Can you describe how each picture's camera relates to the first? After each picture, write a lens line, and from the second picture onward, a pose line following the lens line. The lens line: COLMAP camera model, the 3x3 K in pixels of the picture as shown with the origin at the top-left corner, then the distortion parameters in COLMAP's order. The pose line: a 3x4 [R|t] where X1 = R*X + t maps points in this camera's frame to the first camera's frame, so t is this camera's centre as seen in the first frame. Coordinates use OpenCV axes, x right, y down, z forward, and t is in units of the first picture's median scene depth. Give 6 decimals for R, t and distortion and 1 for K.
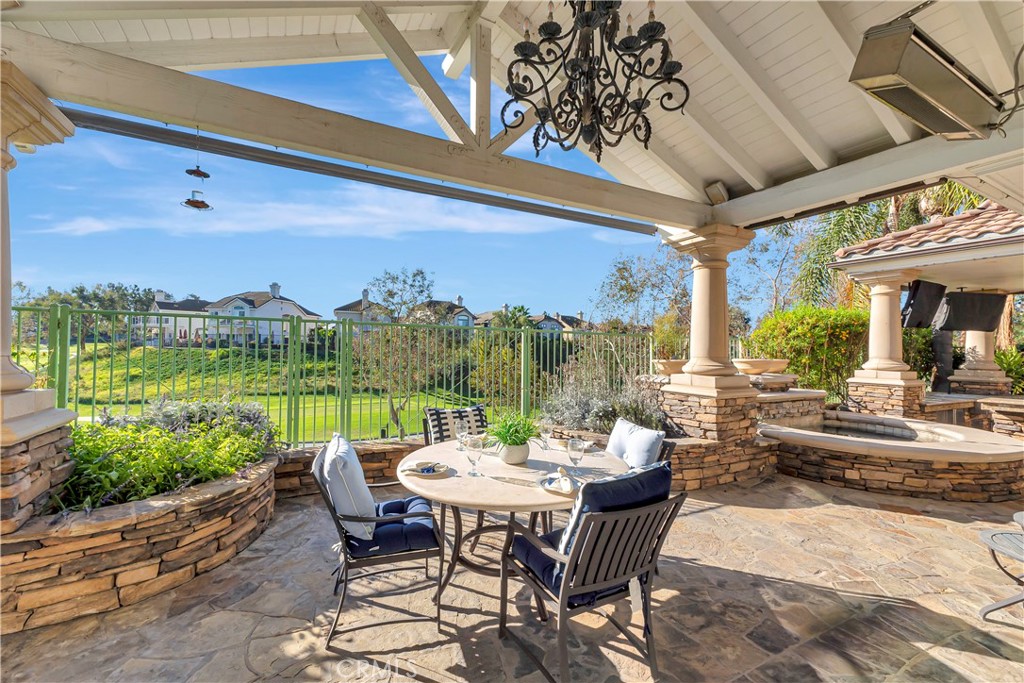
lens RADIAL K [[422.1, 0, 510.1], [0, 422.1, 344.3], [0, 0, 1]] dist [-0.001473, -0.000091]
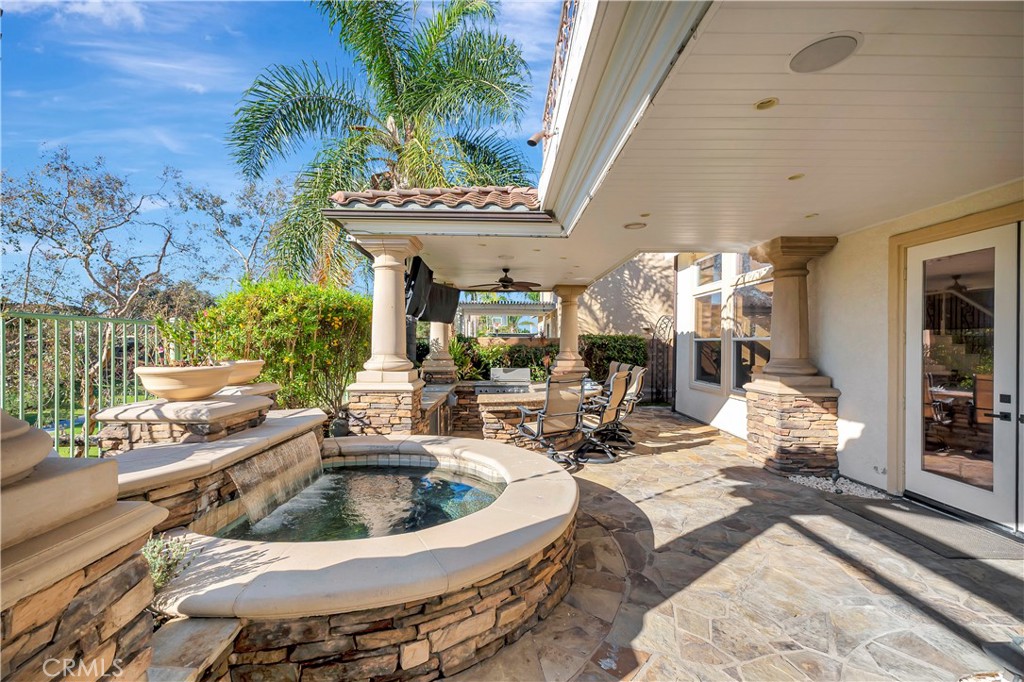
lens RADIAL K [[428.6, 0, 516.8], [0, 428.6, 342.3], [0, 0, 1]] dist [0.001741, -0.000091]
pose [[0.437652, -0.009173, 0.899098, 0.305390], [-0.009069, 0.999852, 0.014615, -0.001191], [-0.899099, -0.014550, 0.437504, 0.464911]]
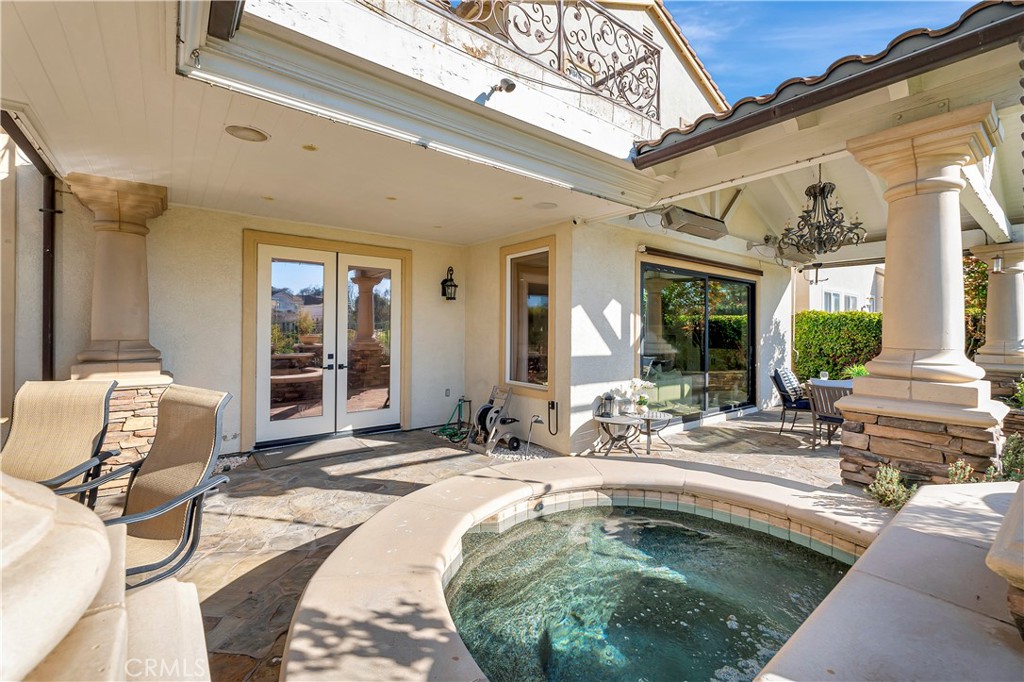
lens RADIAL K [[441.7, 0, 509.9], [0, 441.7, 326.3], [0, 0, 1]] dist [-0.008699, 0.000056]
pose [[-0.983226, -0.024956, -0.180678, 0.818685], [-0.022031, 0.999592, -0.018178, 0.016214], [0.181058, -0.013893, -0.983374, 1.071370]]
